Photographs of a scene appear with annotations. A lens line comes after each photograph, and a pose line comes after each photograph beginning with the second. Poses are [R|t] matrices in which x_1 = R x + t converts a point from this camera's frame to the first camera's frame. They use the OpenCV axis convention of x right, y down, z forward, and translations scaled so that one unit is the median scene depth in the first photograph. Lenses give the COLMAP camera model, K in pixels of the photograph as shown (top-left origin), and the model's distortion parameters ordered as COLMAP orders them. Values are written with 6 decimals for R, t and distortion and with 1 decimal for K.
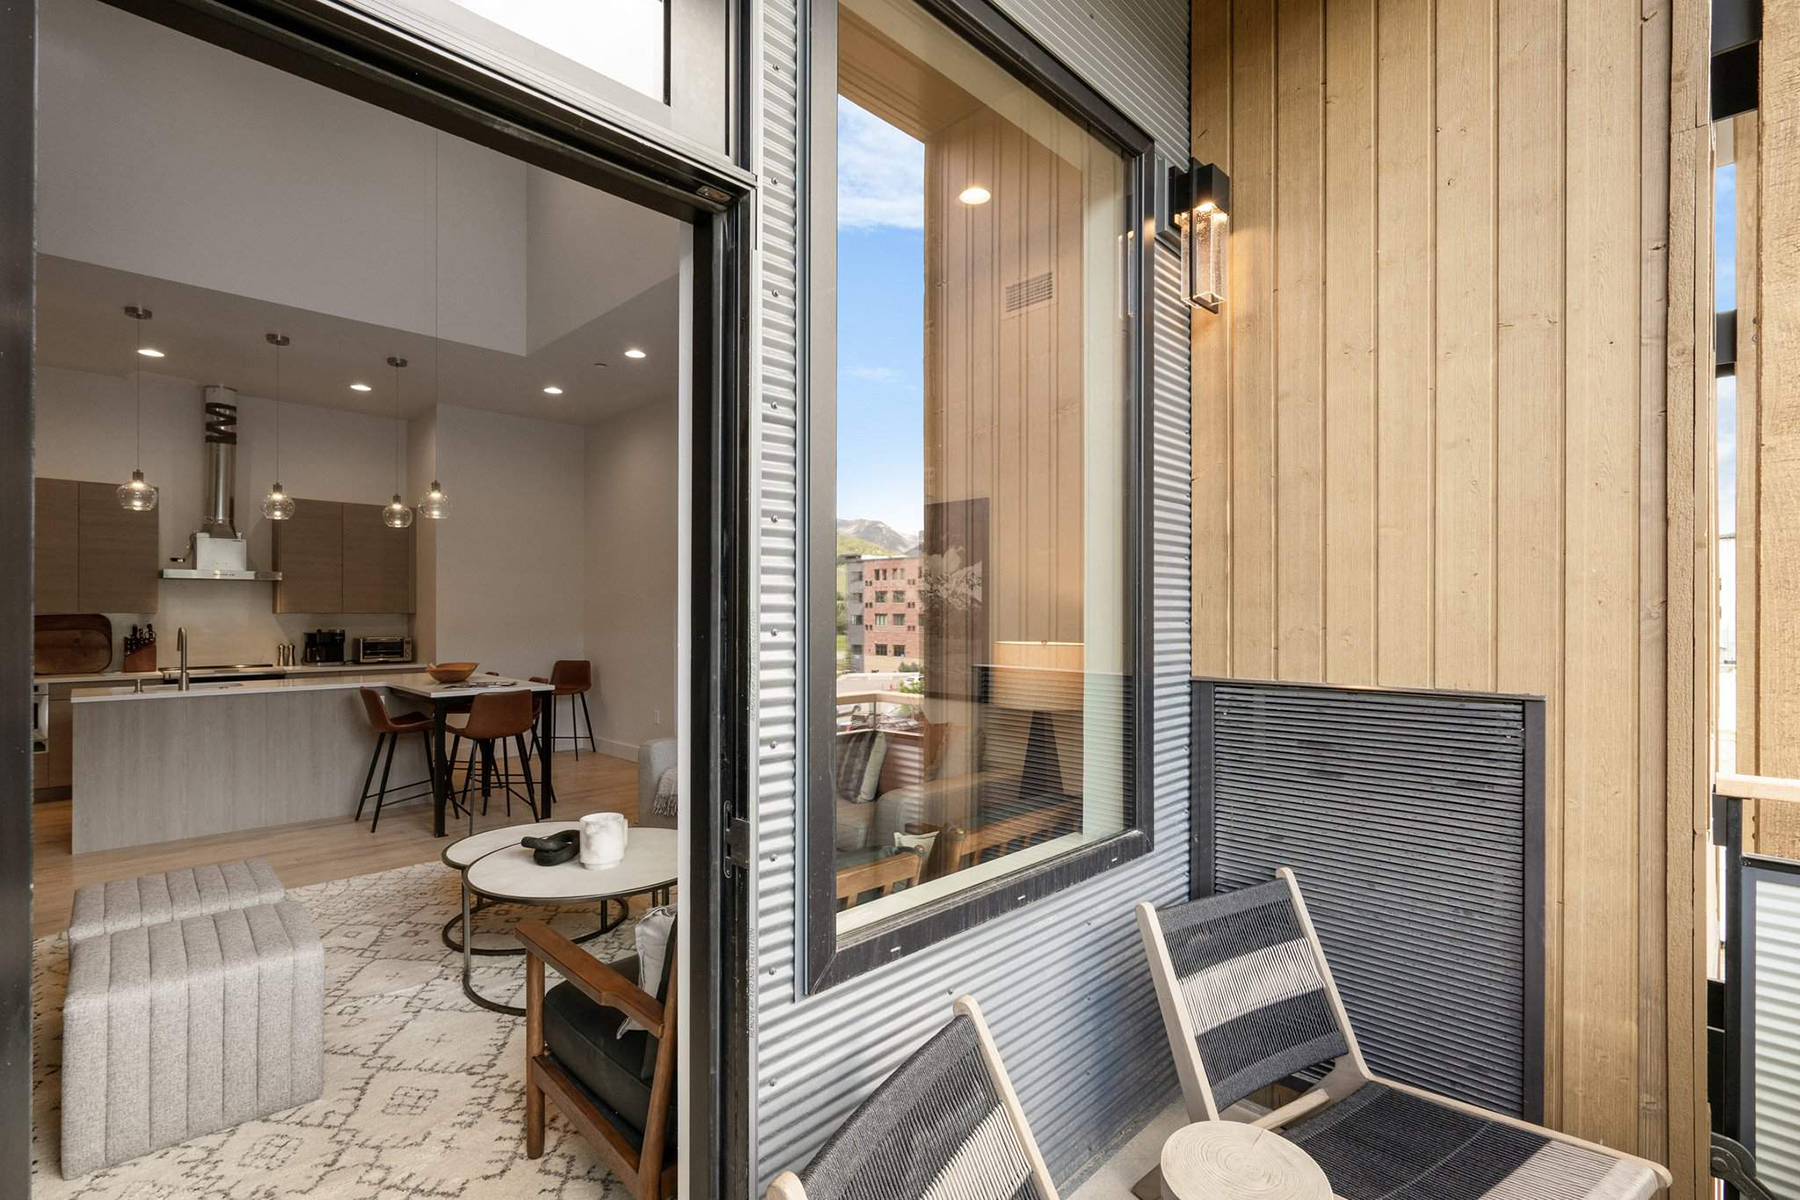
lens RADIAL K [[820.2, 0, 915.6], [0, 820.2, 602.0], [0, 0, 1]] dist [-0.001152, 0.000017]
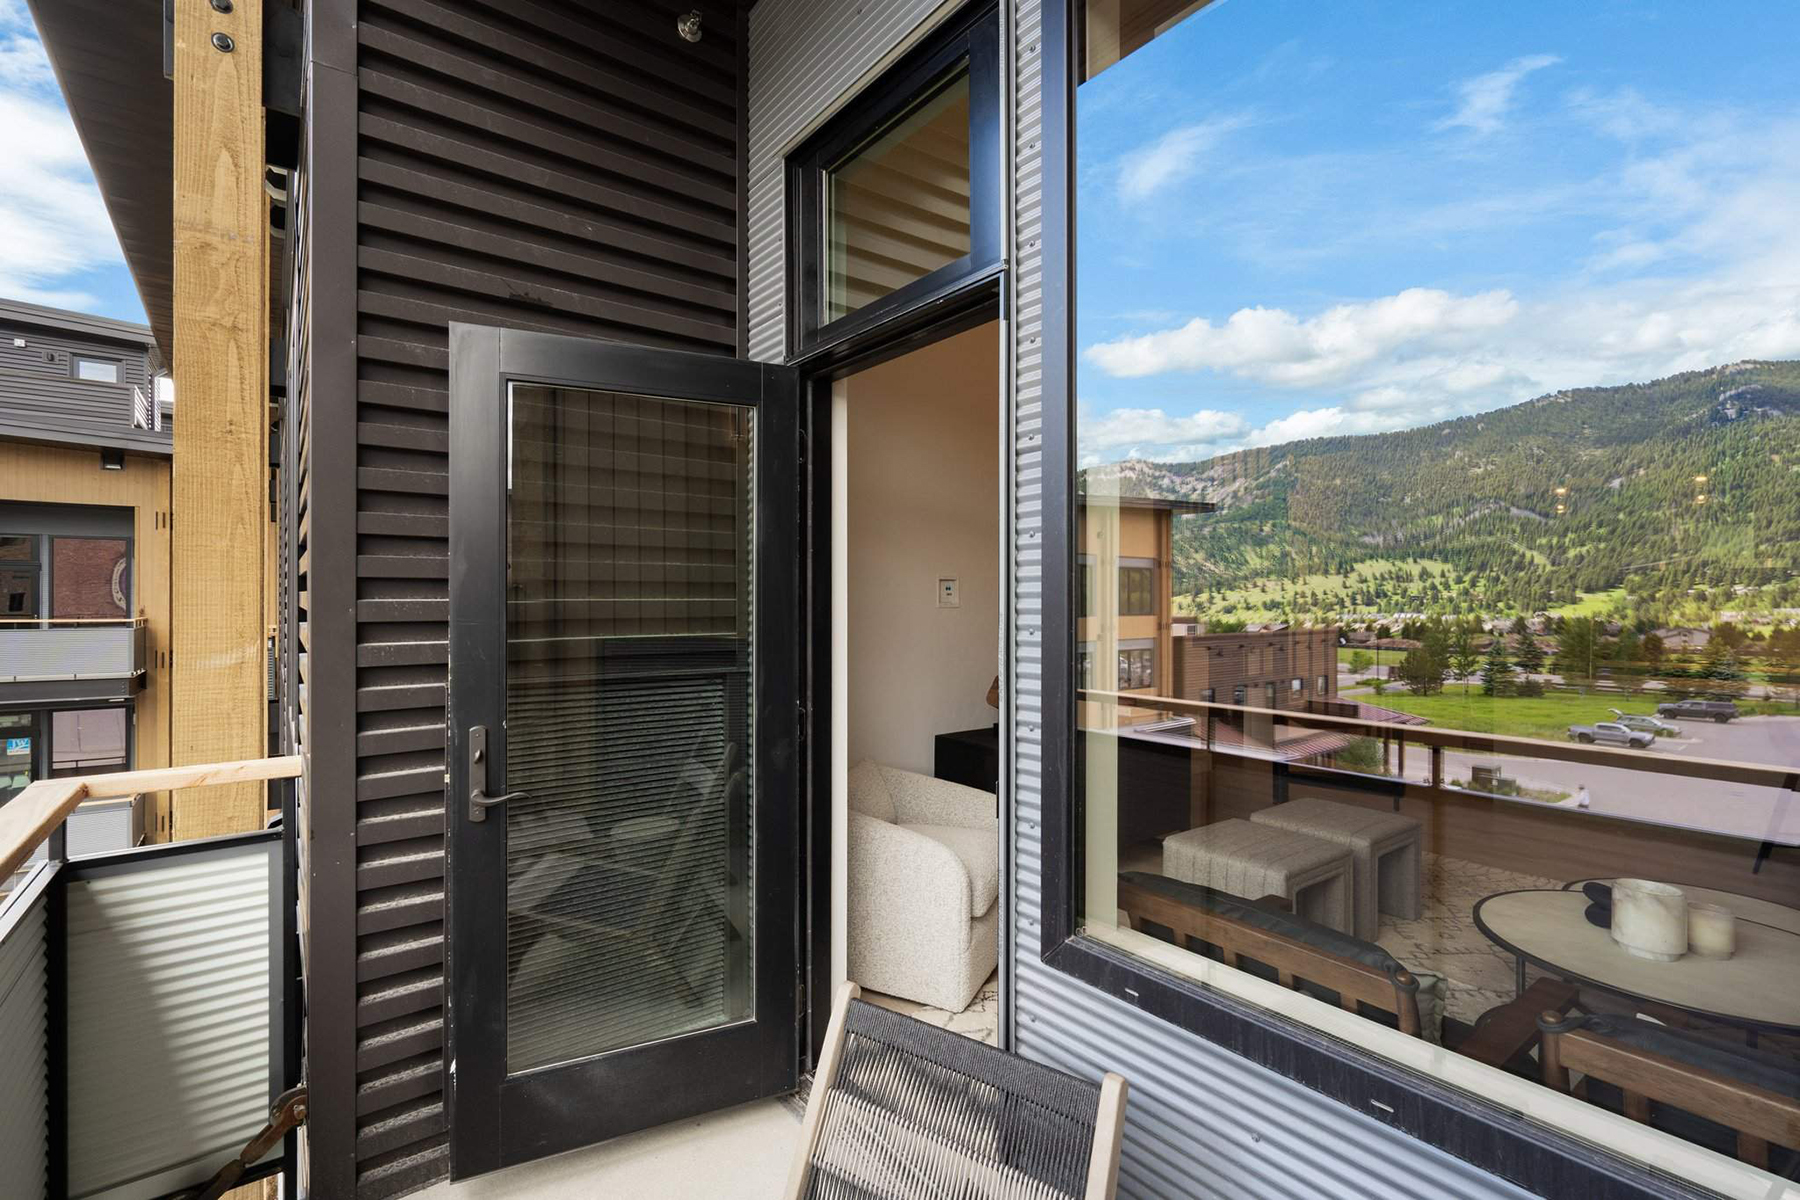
lens RADIAL K [[820.2, 0, 915.6], [0, 820.2, 602.0], [0, 0, 1]] dist [-0.001152, 0.000017]
pose [[-0.131677, -0.001660, -0.991291, 0.830077], [0.008297, 0.999962, -0.002776, -0.003557], [0.991258, -0.008590, -0.131659, 0.819355]]
